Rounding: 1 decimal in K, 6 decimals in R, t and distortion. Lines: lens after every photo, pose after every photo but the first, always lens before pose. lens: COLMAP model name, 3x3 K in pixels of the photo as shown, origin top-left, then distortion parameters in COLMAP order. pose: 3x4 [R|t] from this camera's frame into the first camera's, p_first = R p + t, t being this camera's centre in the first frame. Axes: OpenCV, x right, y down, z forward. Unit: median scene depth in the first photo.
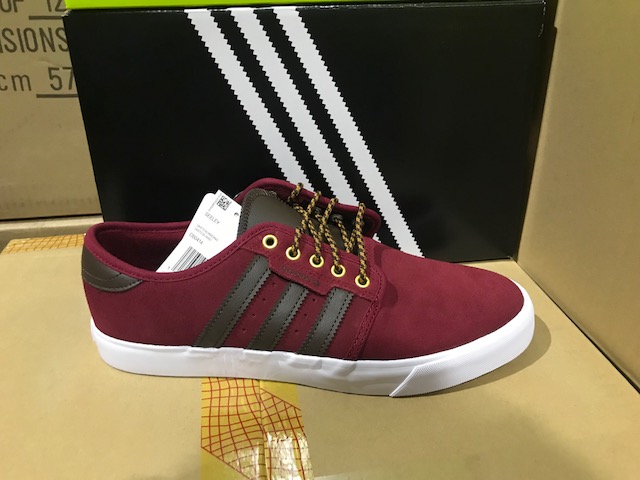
lens RADIAL K [[538.6, 0, 320.0], [0, 538.6, 240.0], [0, 0, 1]] dist [0.007869, 0.014798]
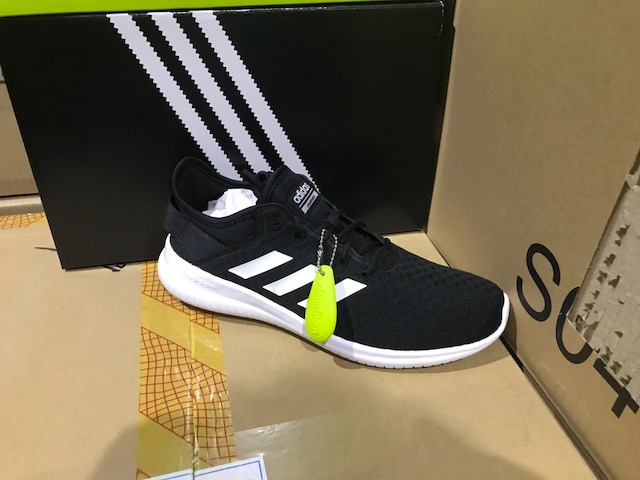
lens RADIAL K [[538.6, 0, 320.0], [0, 538.6, 240.0], [0, 0, 1]] dist [0.007869, 0.014798]
pose [[0.997433, -0.022788, 0.067890, 0.092304], [0.015389, 0.994077, 0.107583, -0.098963], [-0.069939, -0.106262, 0.991875, -0.143797]]
